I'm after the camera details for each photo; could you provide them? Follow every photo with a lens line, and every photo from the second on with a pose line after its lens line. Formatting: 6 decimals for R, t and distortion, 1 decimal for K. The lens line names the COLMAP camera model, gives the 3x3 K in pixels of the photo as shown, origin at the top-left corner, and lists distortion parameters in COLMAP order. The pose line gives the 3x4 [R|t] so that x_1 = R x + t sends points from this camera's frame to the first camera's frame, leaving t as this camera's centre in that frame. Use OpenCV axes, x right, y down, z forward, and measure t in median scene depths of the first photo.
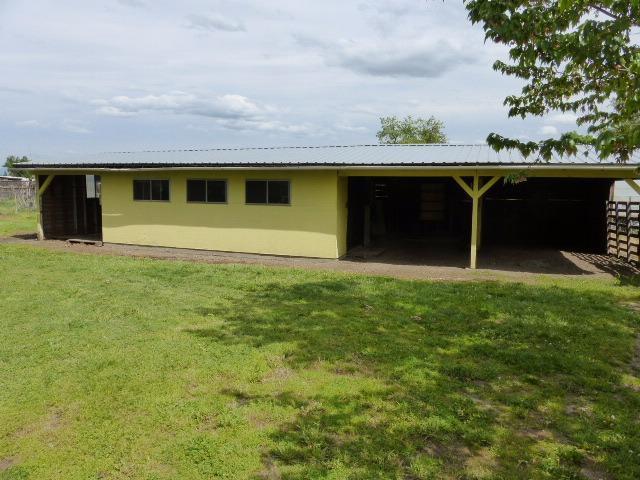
lens RADIAL K [[464.1, 0, 320.0], [0, 464.1, 240.0], [0, 0, 1]] dist [-0.000655, 0.000279]
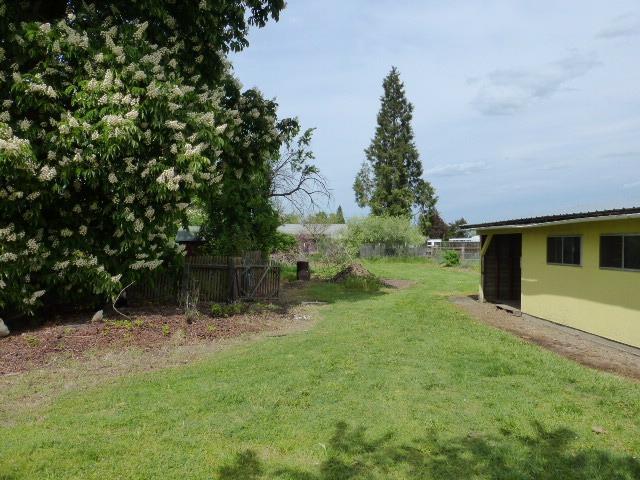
lens RADIAL K [[464.1, 0, 320.0], [0, 464.1, 240.0], [0, 0, 1]] dist [-0.000655, 0.000279]
pose [[0.365280, -0.026690, -0.930515, 0.186051], [-0.083075, 0.994666, -0.061142, -0.043686], [0.927183, 0.099636, 0.361115, 0.346637]]
